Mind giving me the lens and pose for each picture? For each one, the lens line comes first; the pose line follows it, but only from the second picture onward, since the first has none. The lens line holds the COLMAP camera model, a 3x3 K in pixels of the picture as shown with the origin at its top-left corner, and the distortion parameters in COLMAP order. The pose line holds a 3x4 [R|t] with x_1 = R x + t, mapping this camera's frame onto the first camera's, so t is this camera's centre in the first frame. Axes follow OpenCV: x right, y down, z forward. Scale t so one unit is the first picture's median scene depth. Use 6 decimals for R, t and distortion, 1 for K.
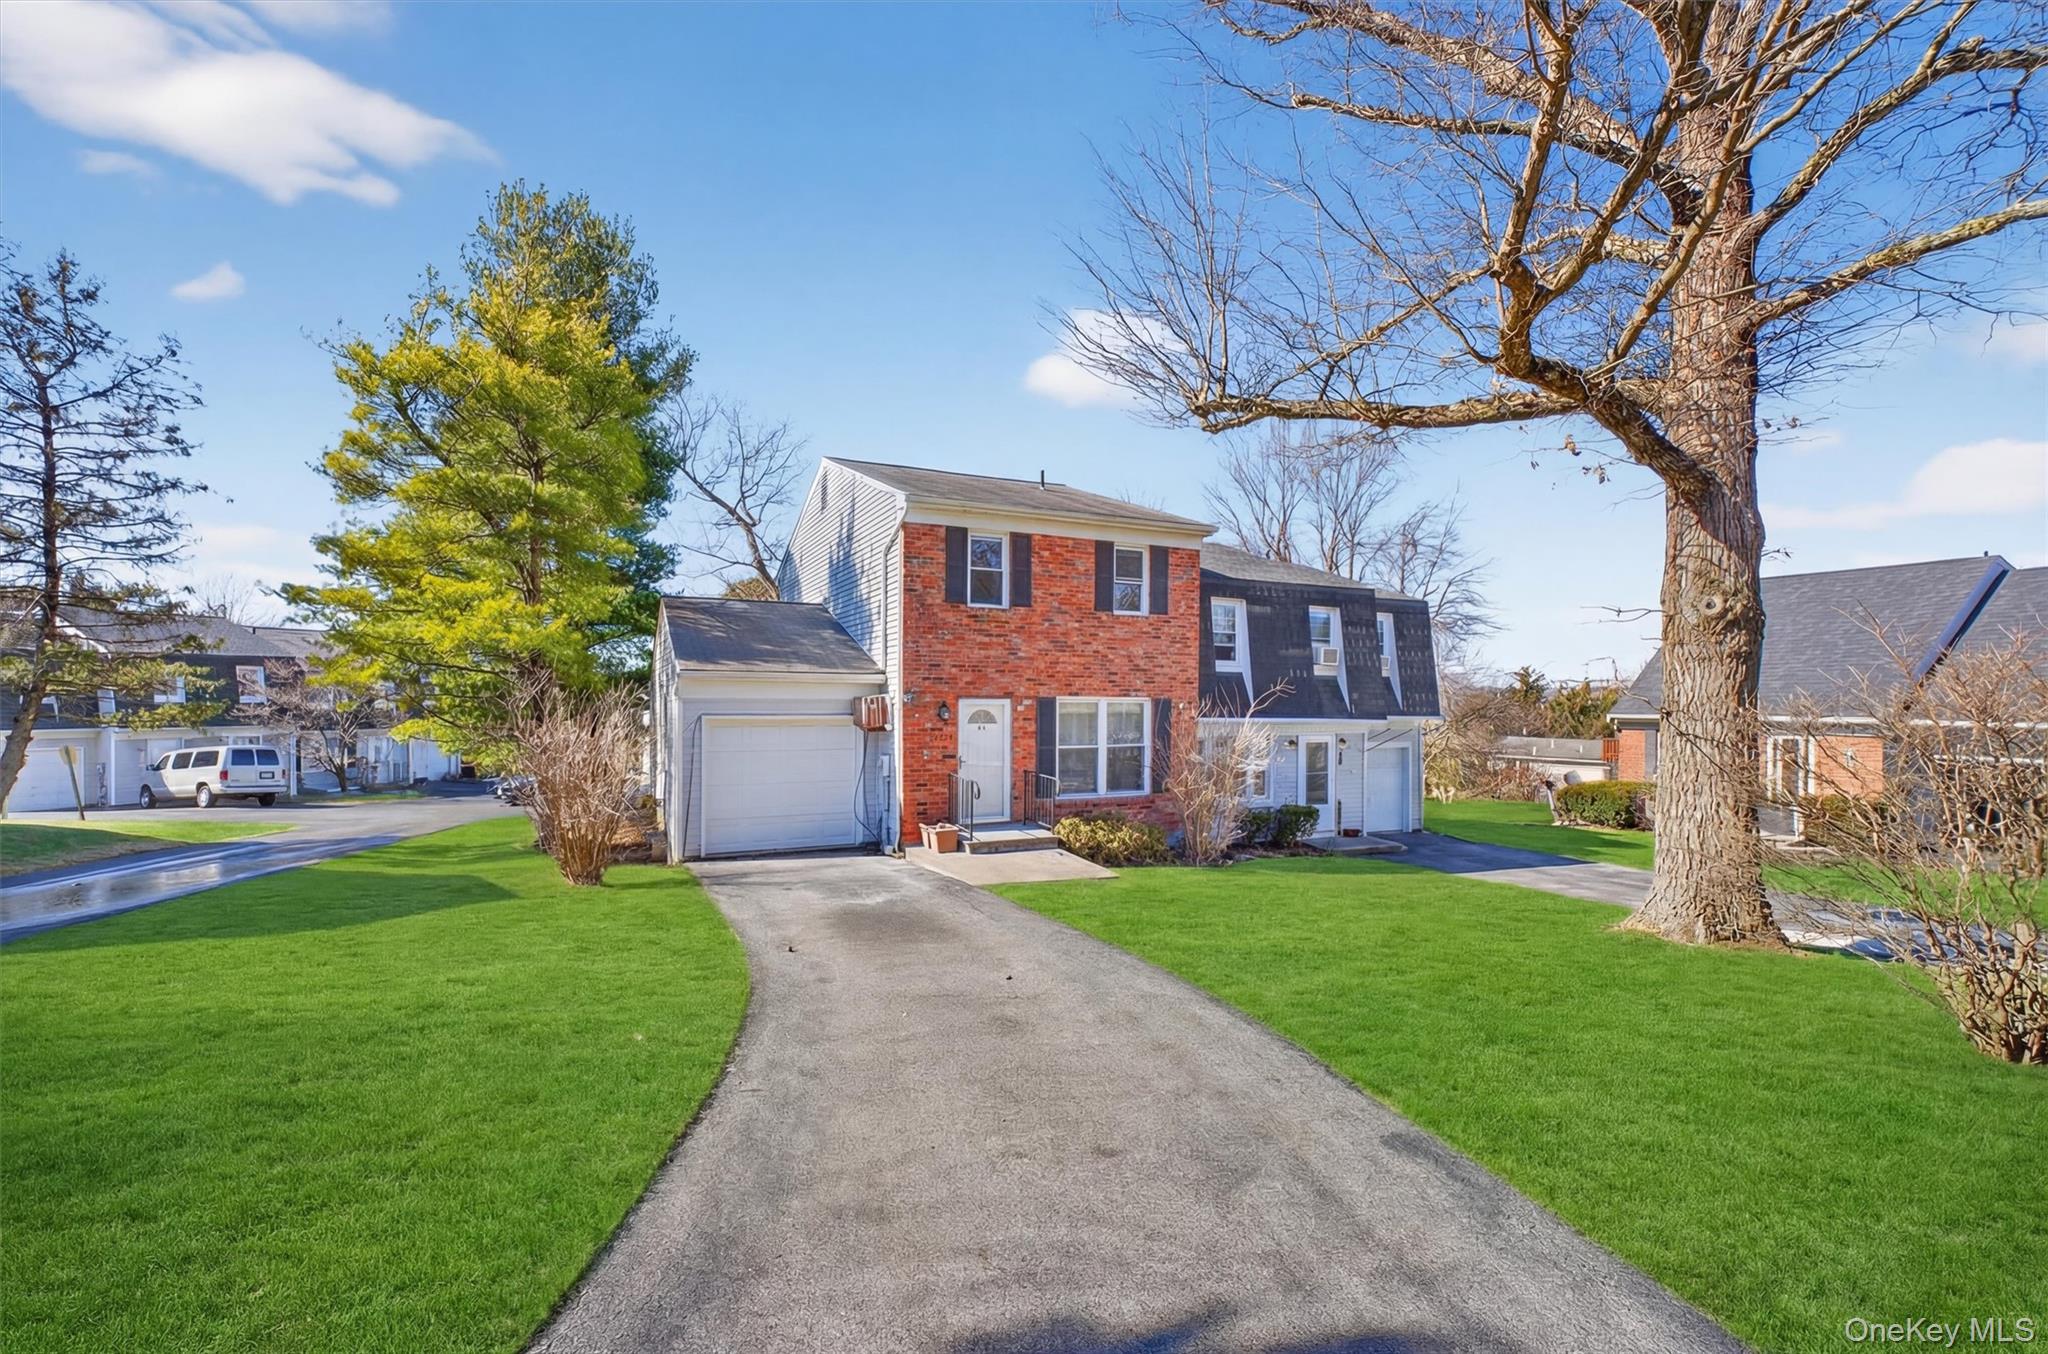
lens RADIAL K [[860.7, 0, 1024.0], [0, 860.7, 677.0], [0, 0, 1]] dist [-0.000044, -0.000118]
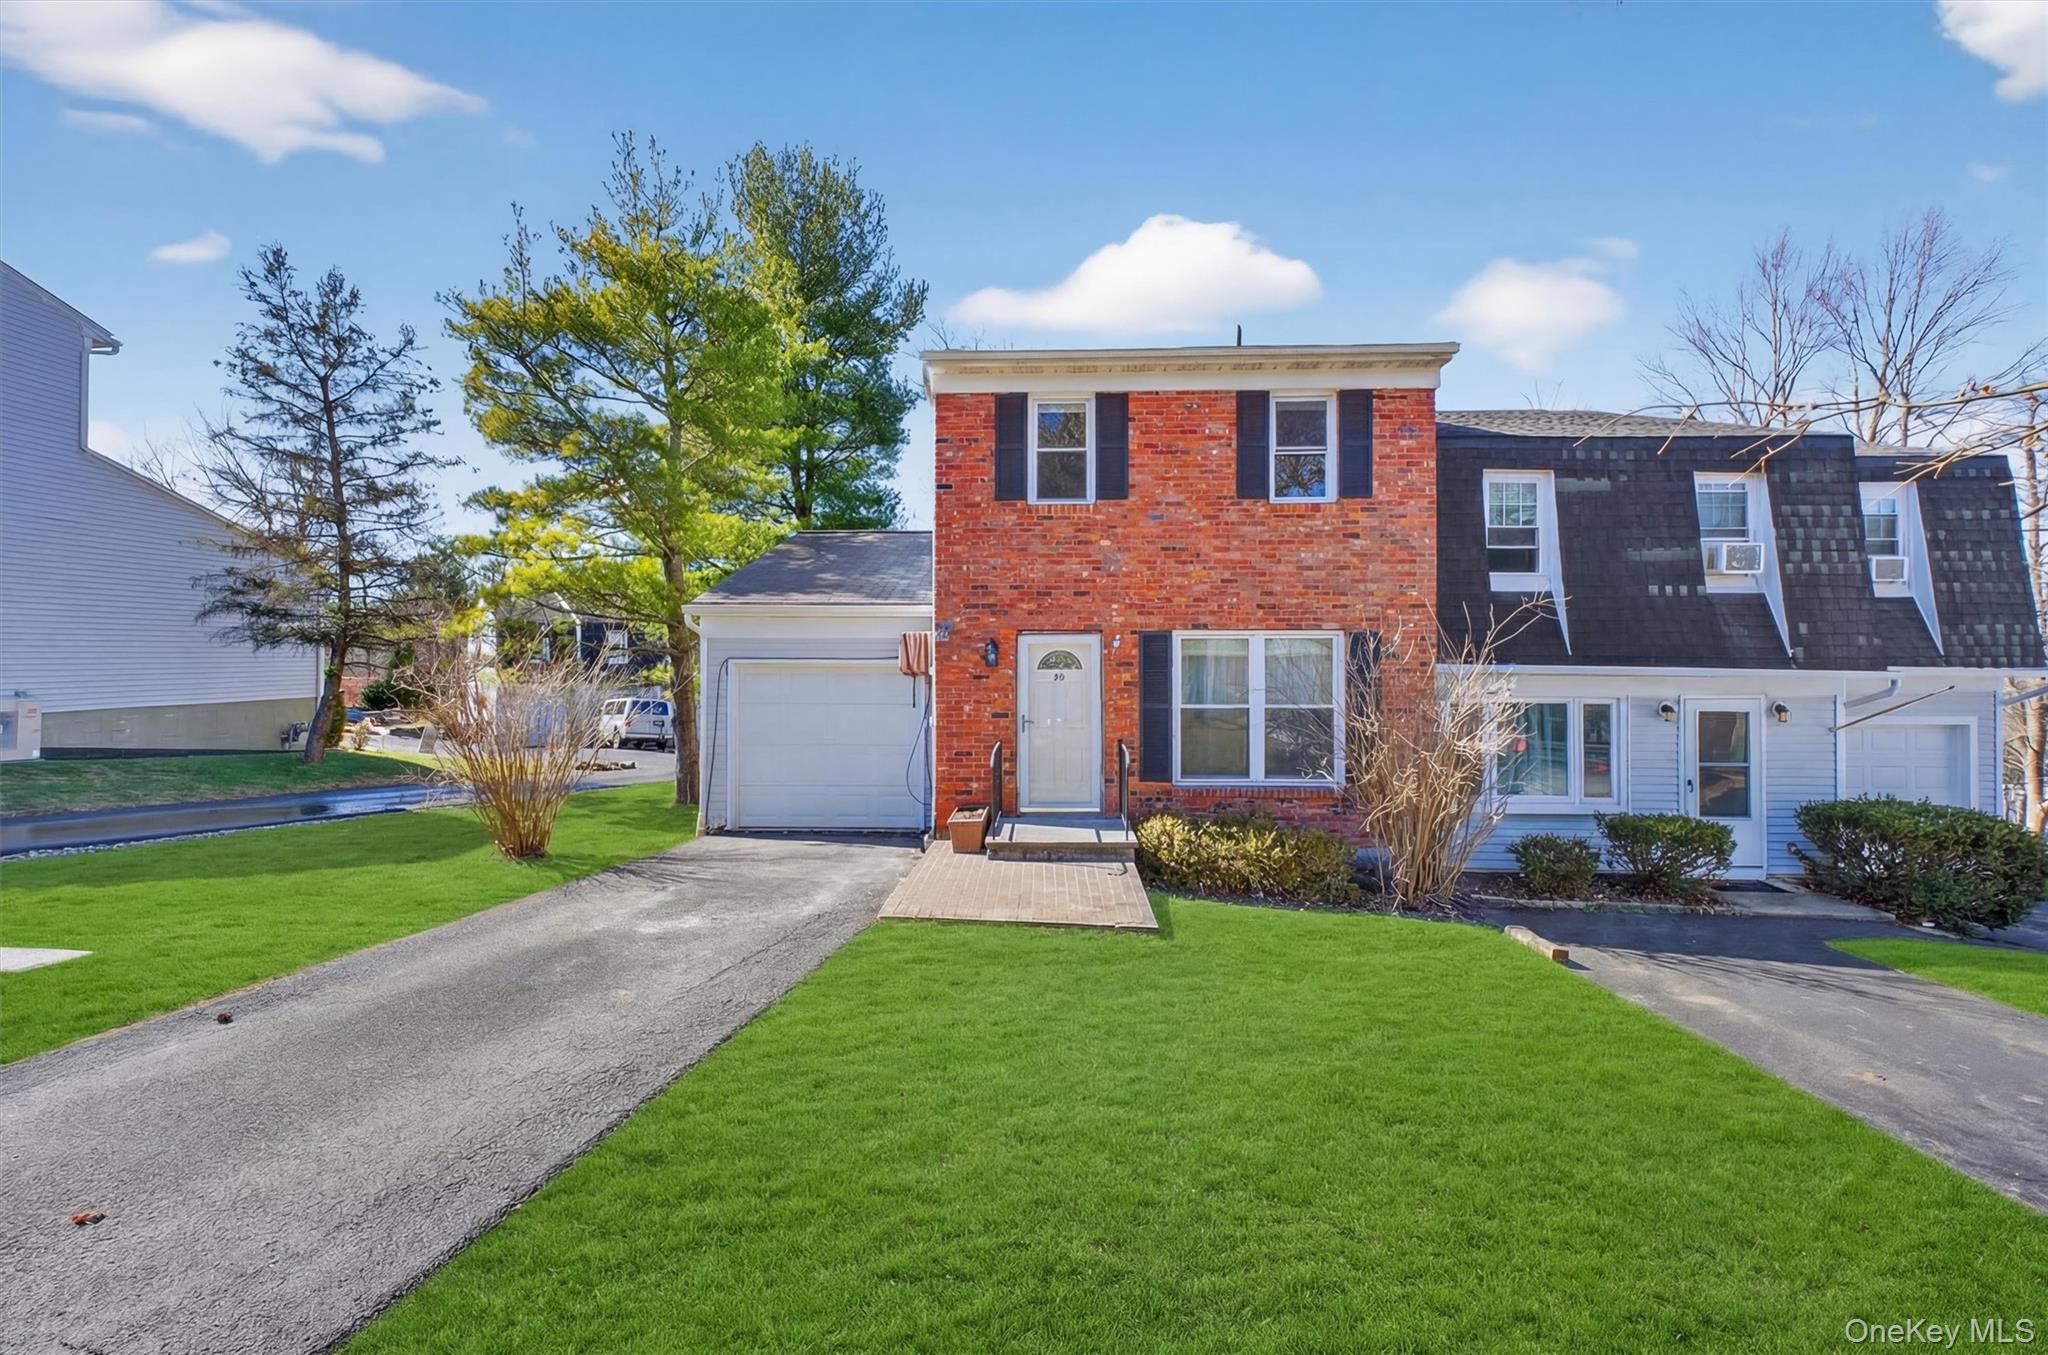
lens RADIAL K [[889.4, 0, 1024.3], [0, 889.4, 629.2], [0, 0, 1]] dist [-0.001045, -0.000283]
pose [[0.892112, -0.020775, -0.451336, 0.237160], [0.015232, 0.999757, -0.015911, 0.029833], [0.451557, 0.007320, 0.892212, 0.319710]]
